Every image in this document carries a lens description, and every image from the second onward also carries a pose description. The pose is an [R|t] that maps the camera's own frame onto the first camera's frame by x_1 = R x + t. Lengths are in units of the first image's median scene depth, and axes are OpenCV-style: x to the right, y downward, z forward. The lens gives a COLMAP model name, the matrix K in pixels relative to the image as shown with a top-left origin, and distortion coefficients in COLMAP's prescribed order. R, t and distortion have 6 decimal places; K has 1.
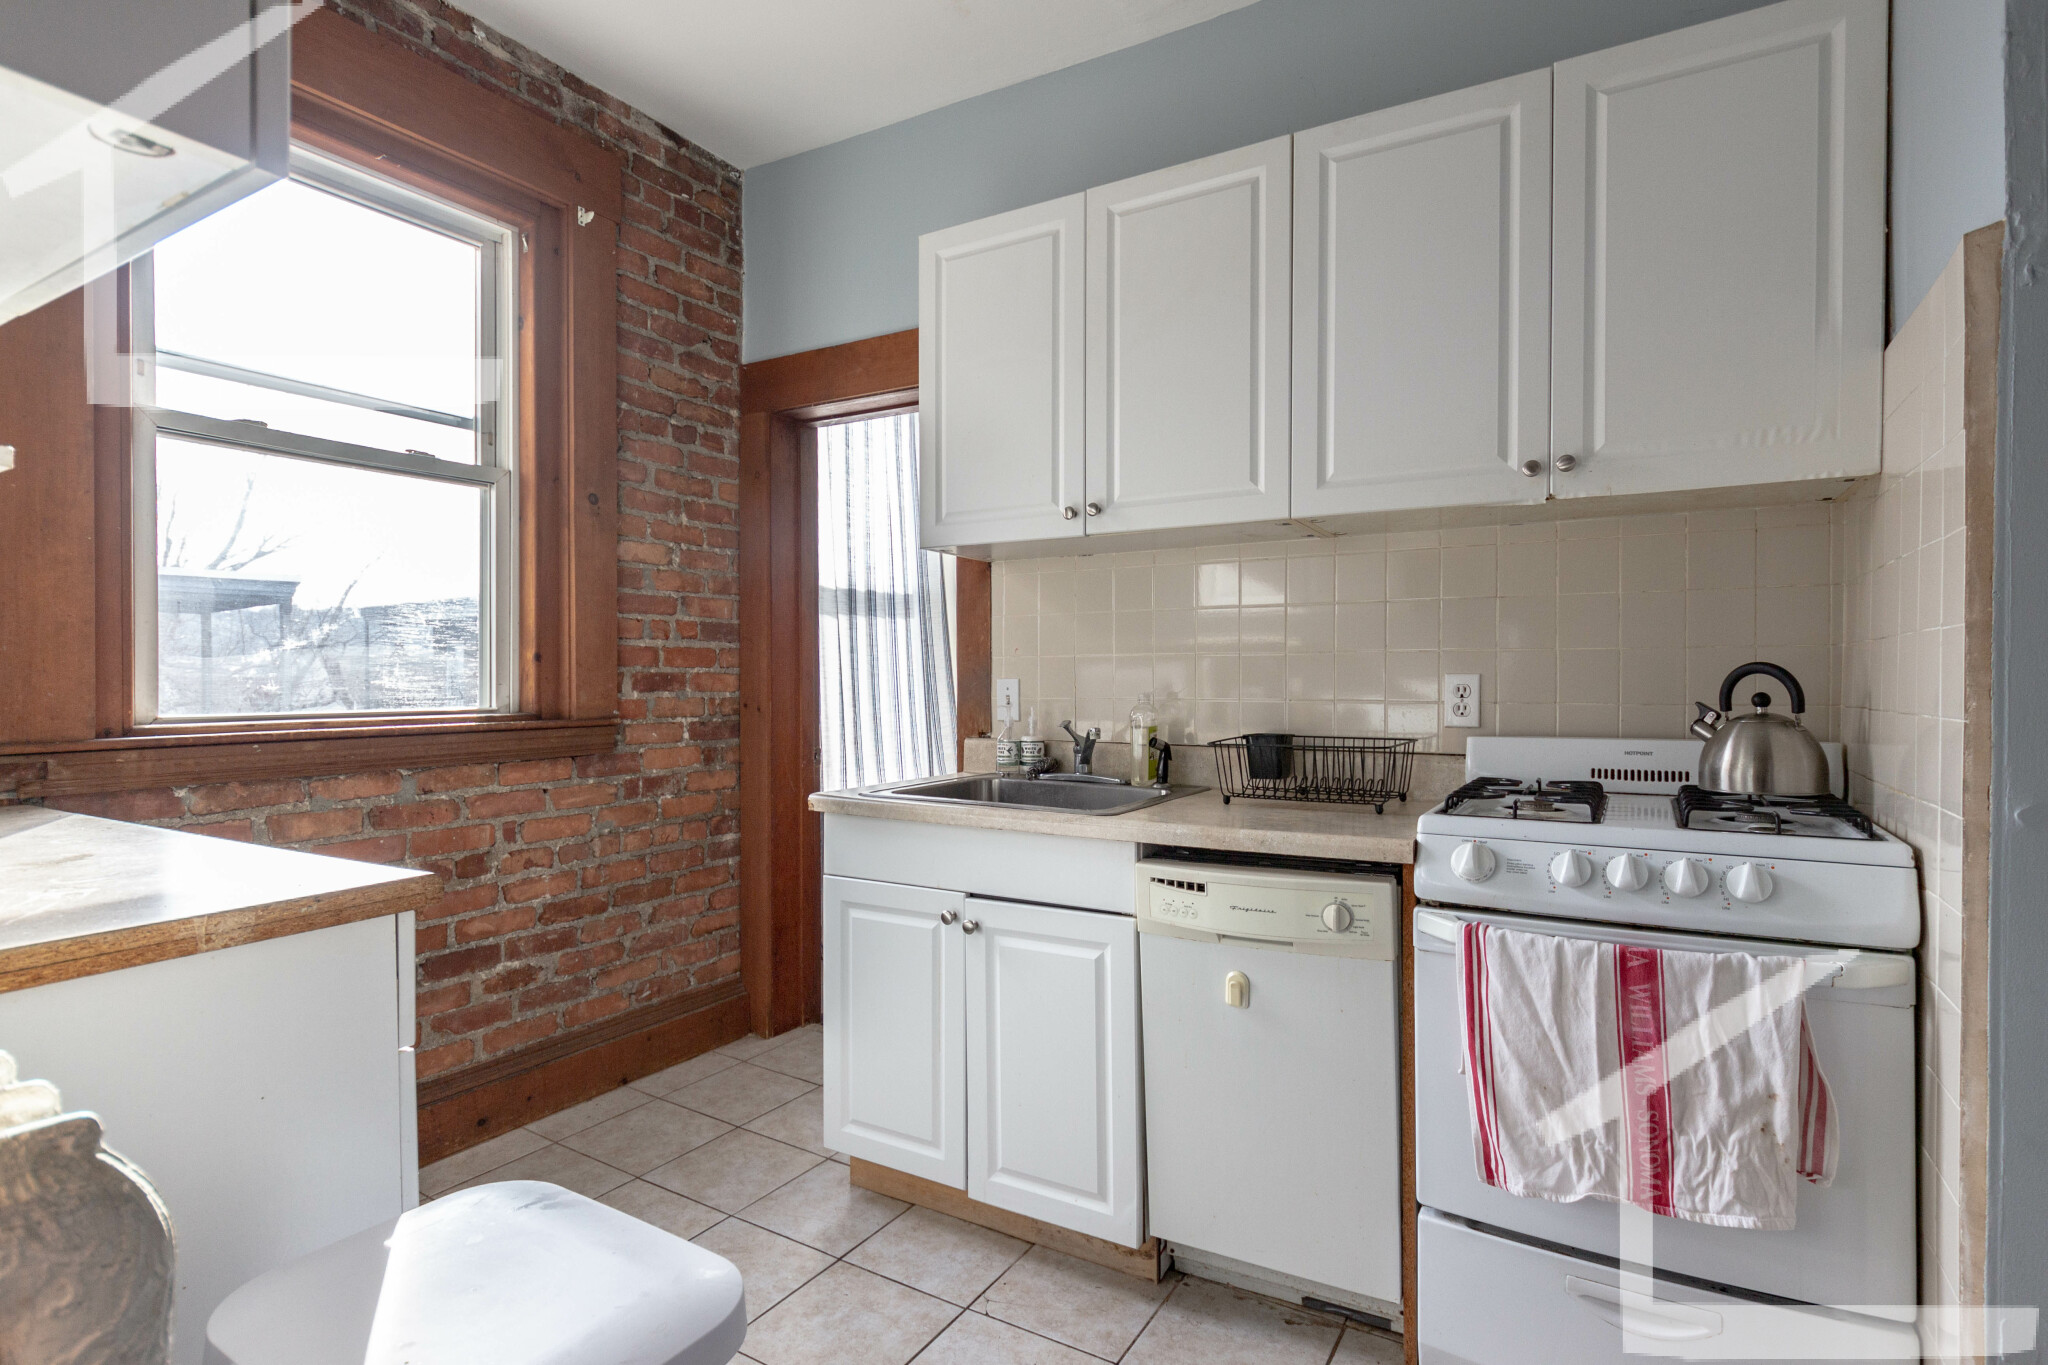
lens RADIAL K [[979.4, 0, 1040.7], [0, 979.4, 687.1], [0, 0, 1]] dist [-0.024859, -0.004584]
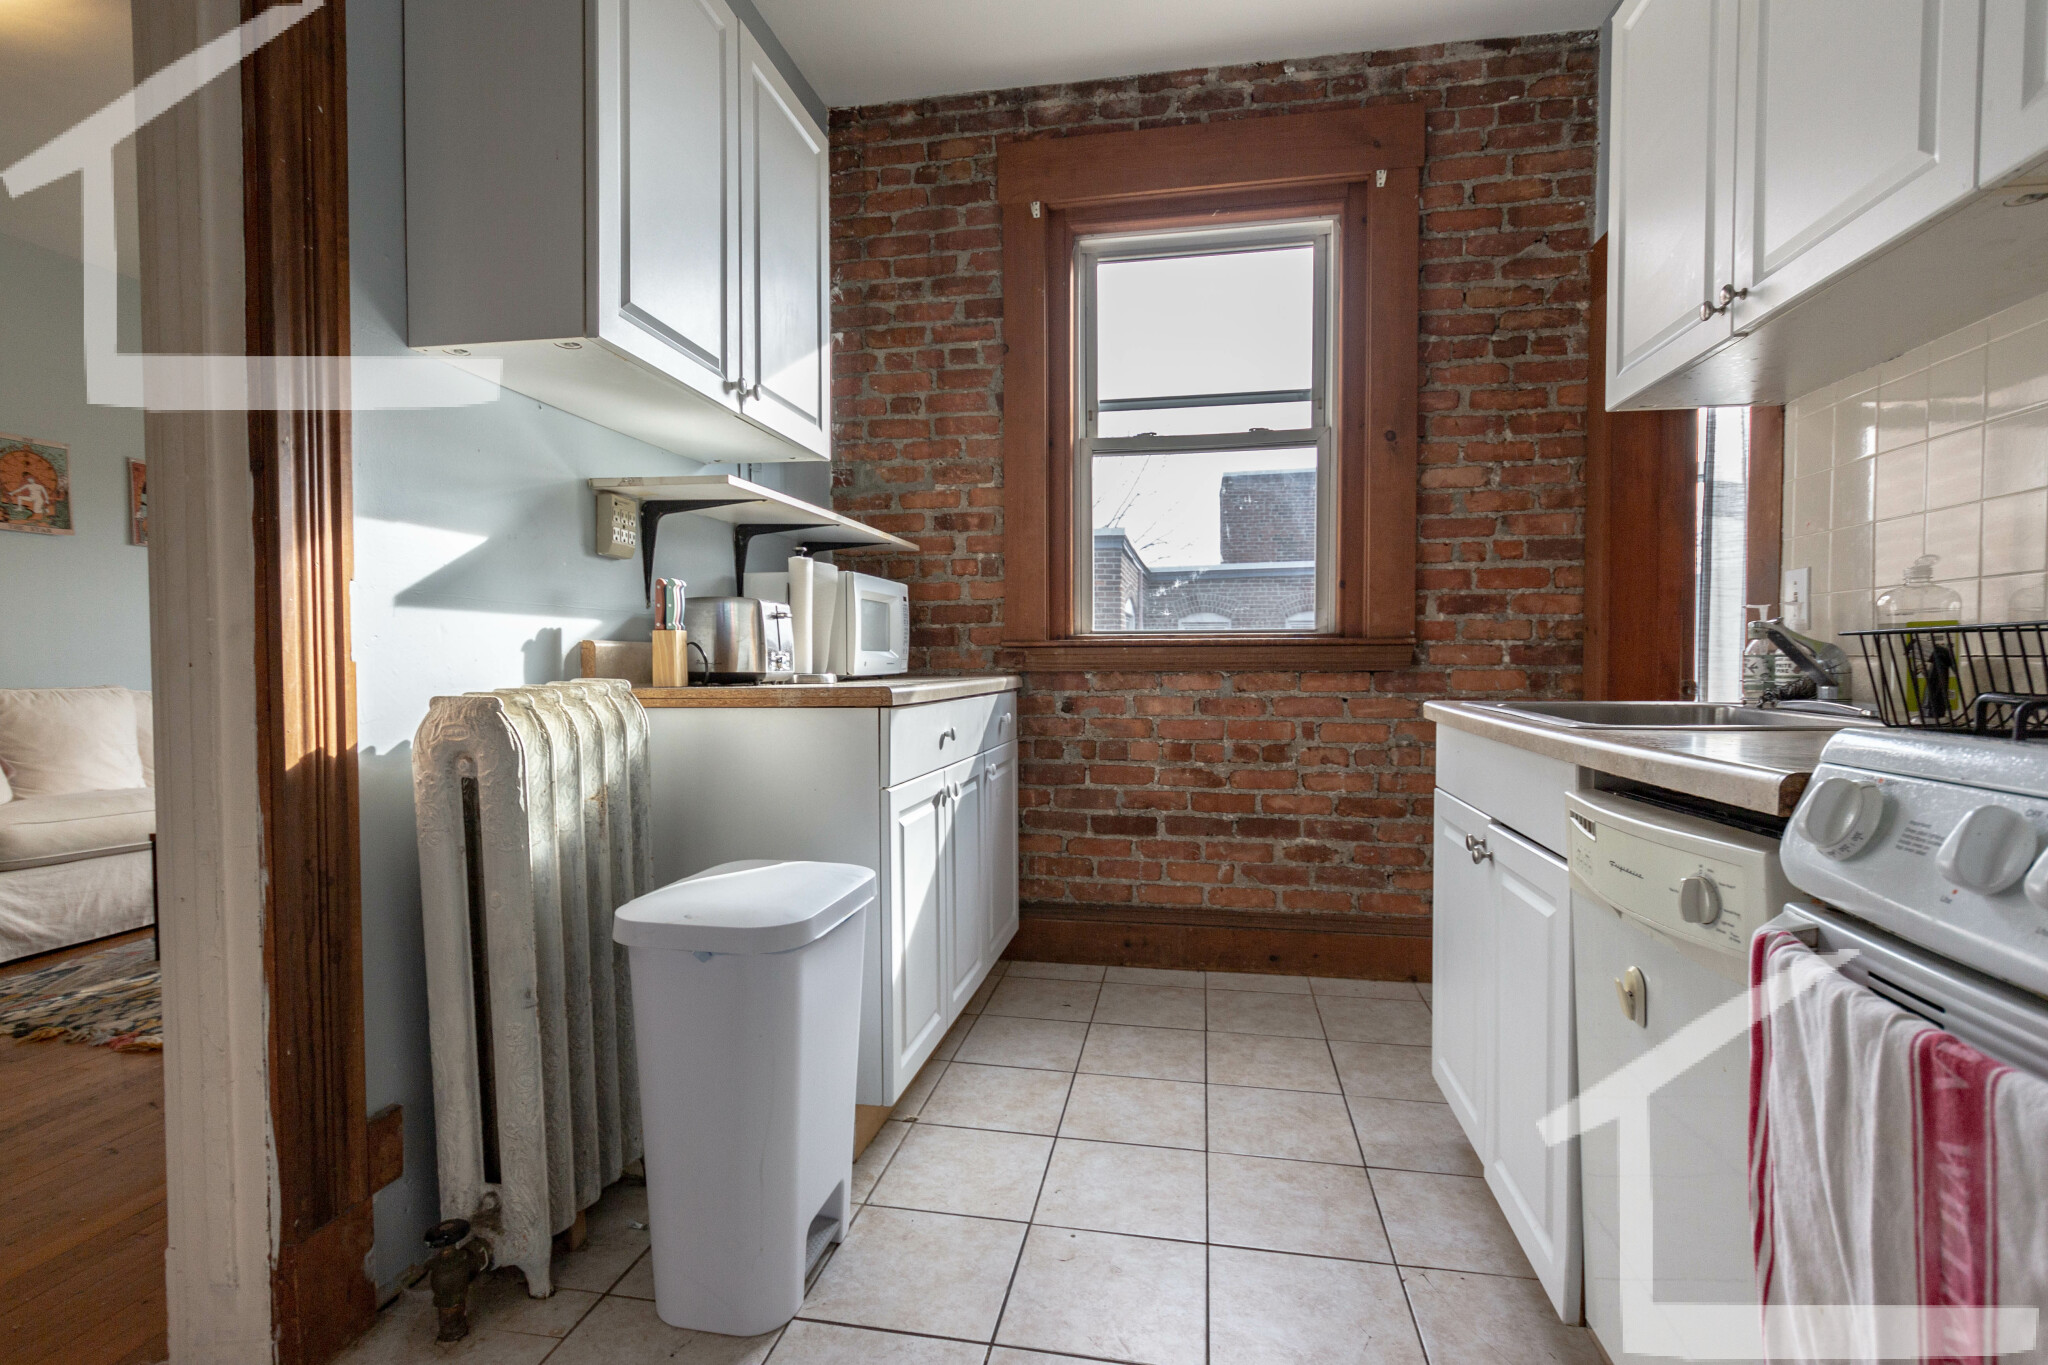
lens RADIAL K [[979.4, 0, 1038.7], [0, 979.4, 691.7], [0, 0, 1]] dist [-0.024859, -0.004584]
pose [[0.323804, 0.032400, -0.945569, 0.440054], [-0.004325, 0.999454, 0.032765, 0.057205], [0.946114, -0.006520, 0.323767, 0.265692]]
